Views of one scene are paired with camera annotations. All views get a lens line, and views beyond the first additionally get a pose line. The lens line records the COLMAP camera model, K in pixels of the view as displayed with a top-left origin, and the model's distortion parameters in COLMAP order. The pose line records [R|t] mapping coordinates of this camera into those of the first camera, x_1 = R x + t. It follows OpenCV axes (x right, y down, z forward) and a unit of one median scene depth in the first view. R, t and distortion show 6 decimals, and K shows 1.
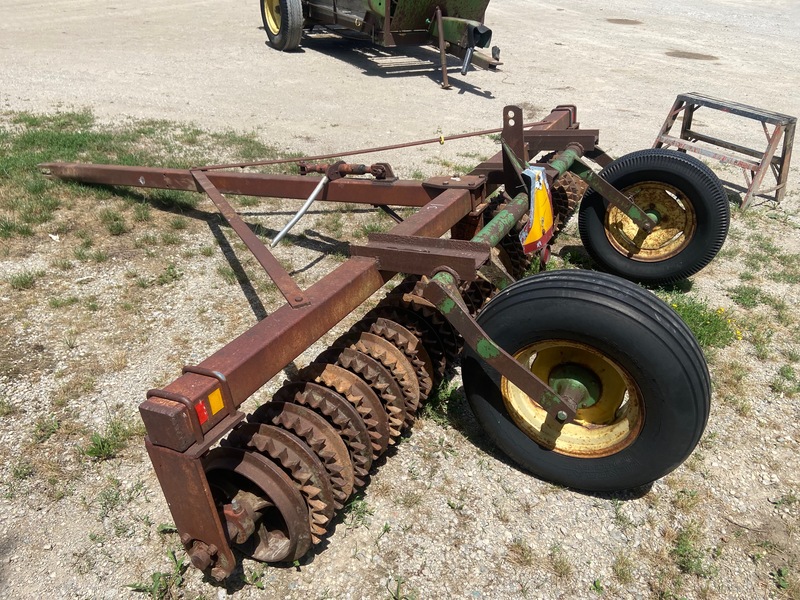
lens RADIAL K [[601.2, 0, 416.2], [0, 601.2, 311.1], [0, 0, 1]] dist [0.109497, -0.121677]
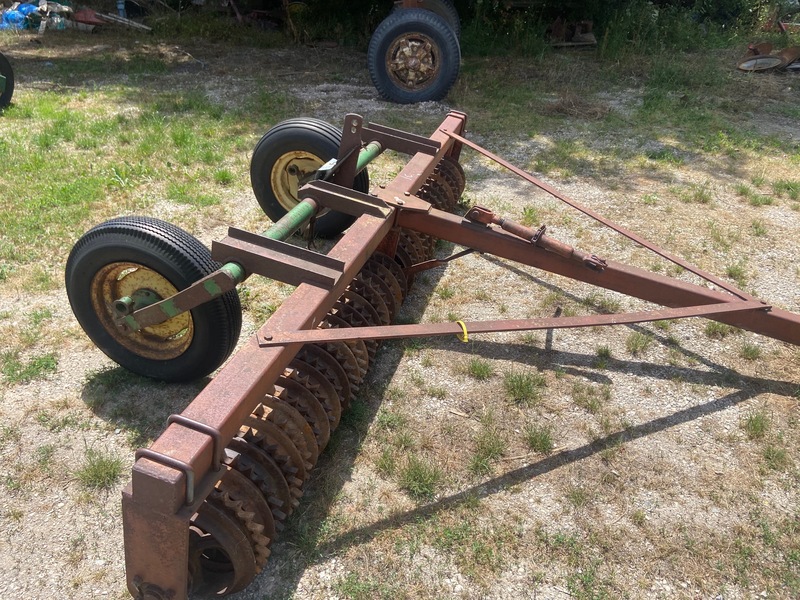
lens RADIAL K [[589.5, 0, 400.0], [0, 589.5, 300.0], [0, 0, 1]] dist [0.047141, 0.000095]
pose [[-0.976296, 0.030653, -0.214260, 0.204432], [-0.174020, 0.477466, 0.861245, -0.736678], [0.128701, 0.878115, -0.460814, 1.208733]]
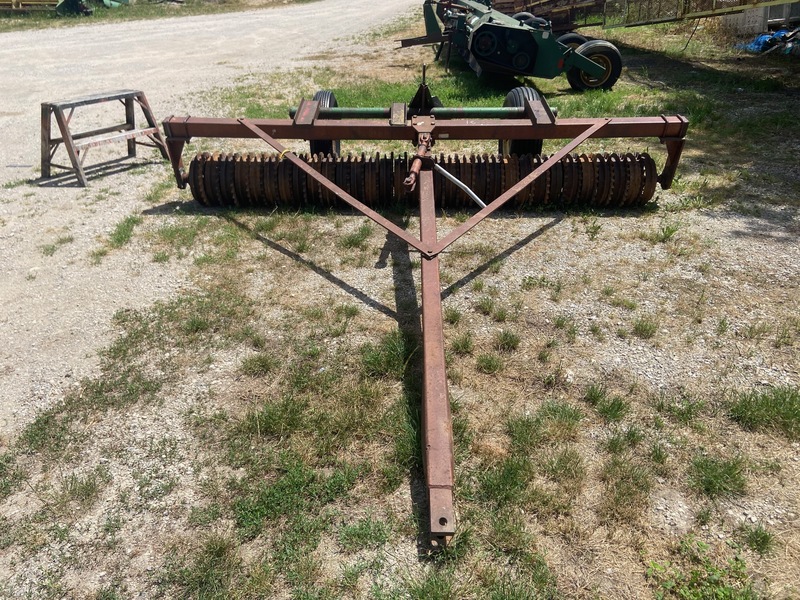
lens RADIAL K [[610.5, 0, 399.6], [0, 610.5, 286.1], [0, 0, 1]] dist [0.109013, -0.138826]
pose [[-0.447266, -0.446786, 0.774813, -0.960973], [0.448341, 0.637595, 0.626469, -0.707329], [-0.773914, 0.627579, -0.084862, 1.077739]]
